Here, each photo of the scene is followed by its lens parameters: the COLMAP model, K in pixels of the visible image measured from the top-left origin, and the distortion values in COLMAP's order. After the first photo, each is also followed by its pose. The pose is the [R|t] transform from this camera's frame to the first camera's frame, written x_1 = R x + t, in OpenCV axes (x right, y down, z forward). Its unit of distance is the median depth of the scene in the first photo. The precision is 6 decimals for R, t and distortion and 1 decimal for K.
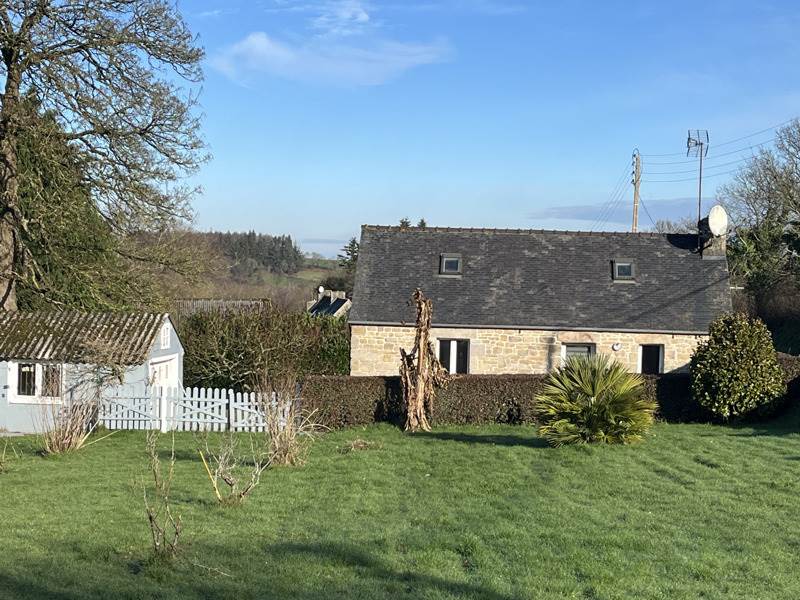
lens RADIAL K [[1483.0, 0, 399.9], [0, 1483.0, 301.5], [0, 0, 1]] dist [0.040545, 0.000000]
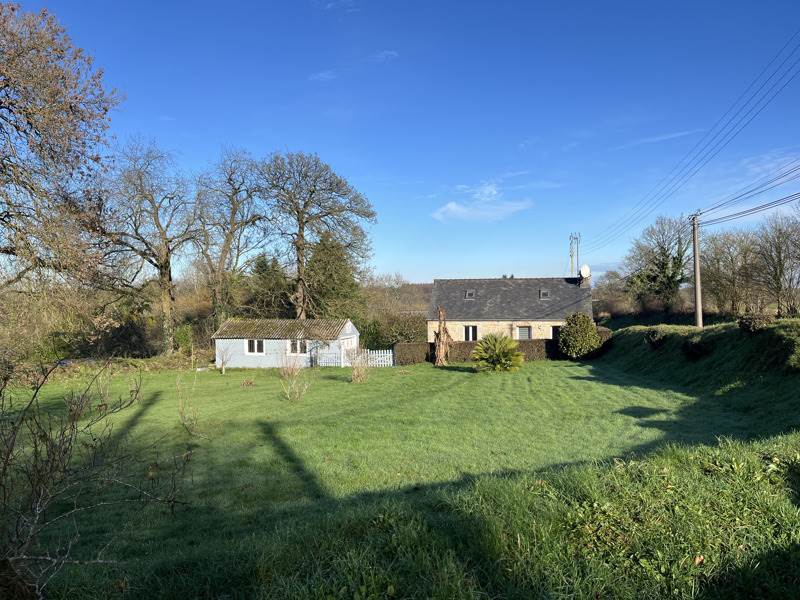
lens RADIAL K [[600.5, 0, 400.0], [0, 600.5, 297.6], [0, 0, 1]] dist [0.003284, -0.000520]
pose [[0.978372, -0.035588, -0.203770, 0.123705], [0.031311, 0.999217, -0.024179, -0.000048], [0.204471, 0.017276, 0.978720, 0.036869]]
